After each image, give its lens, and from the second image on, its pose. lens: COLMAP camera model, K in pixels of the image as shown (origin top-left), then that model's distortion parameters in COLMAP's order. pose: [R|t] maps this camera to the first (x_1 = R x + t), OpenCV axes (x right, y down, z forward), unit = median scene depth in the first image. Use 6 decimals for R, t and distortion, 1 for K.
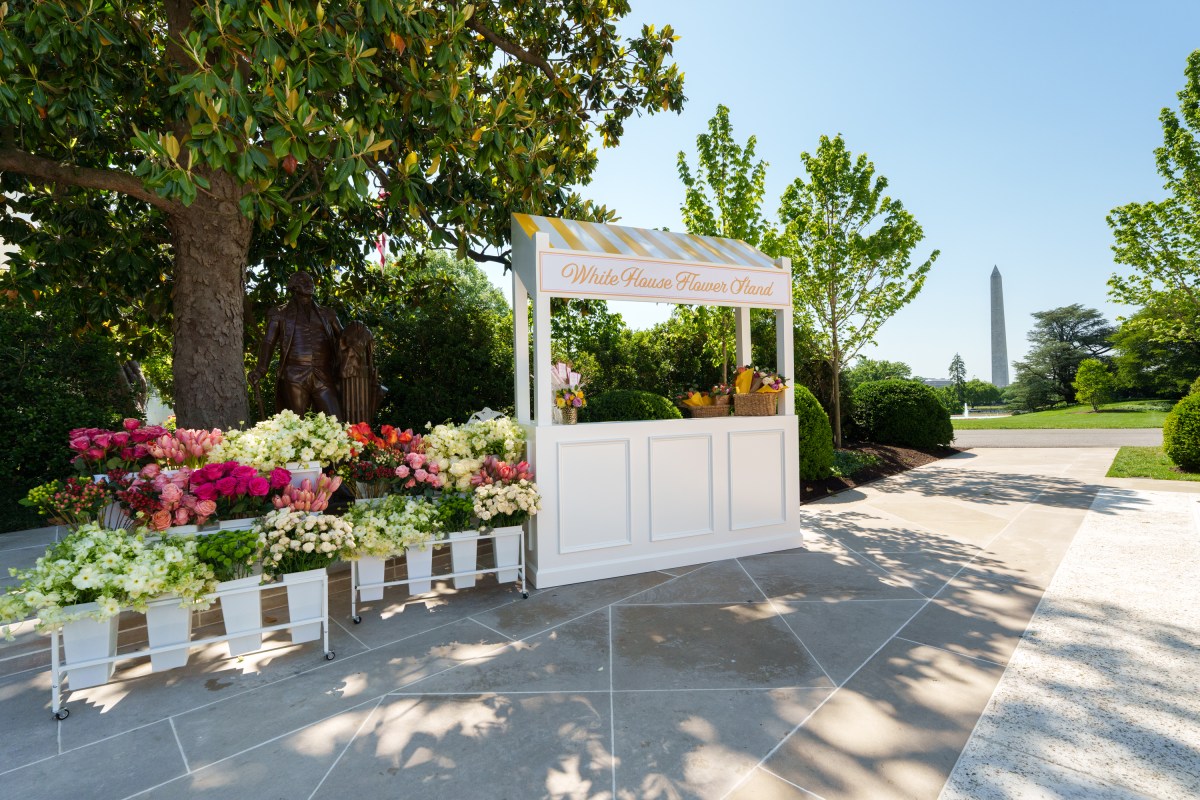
lens RADIAL K [[581.7, 0, 600.0], [0, 581.7, 400.0], [0, 0, 1]] dist [-0.001280, 0.000715]
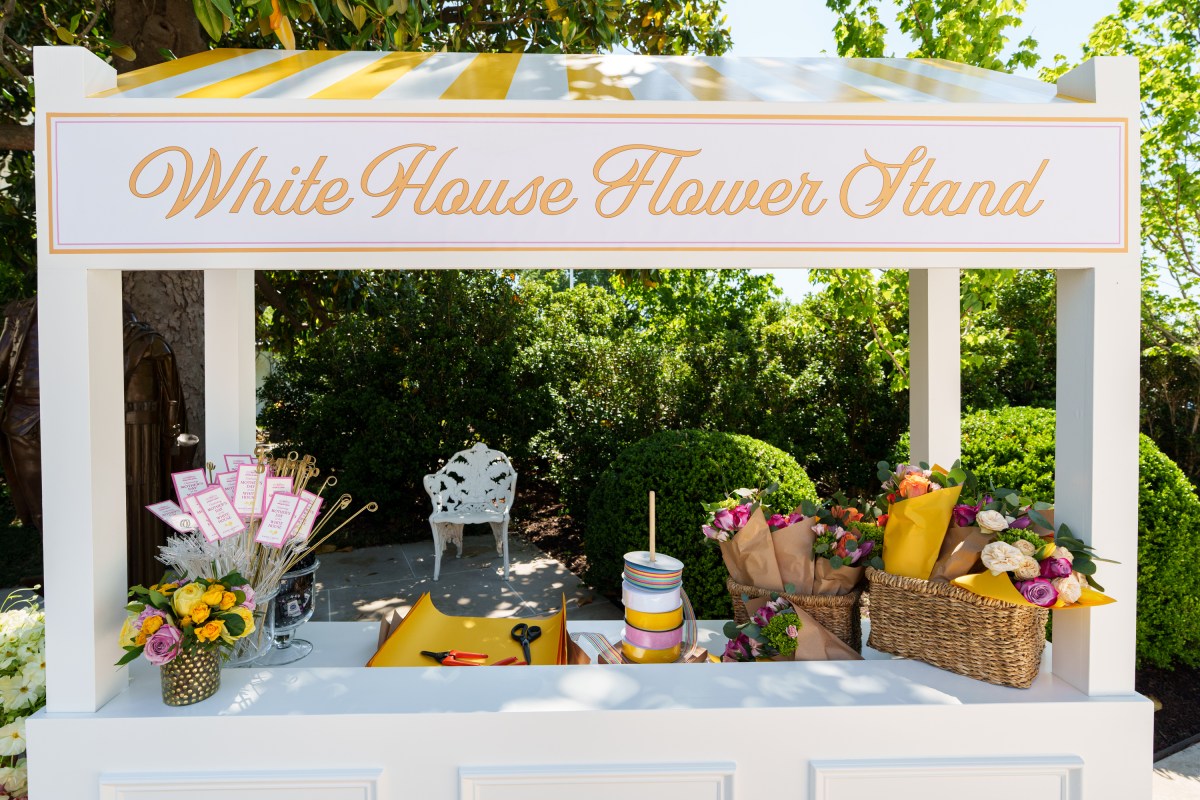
lens RADIAL K [[576.3, 0, 600.4], [0, 576.3, 370.4], [0, 0, 1]] dist [-0.001159, -0.000099]
pose [[0.926116, 0.023443, -0.376509, 0.275920], [-0.015028, 0.999568, 0.025271, -0.148941], [0.376939, -0.017745, 0.926068, 0.893591]]
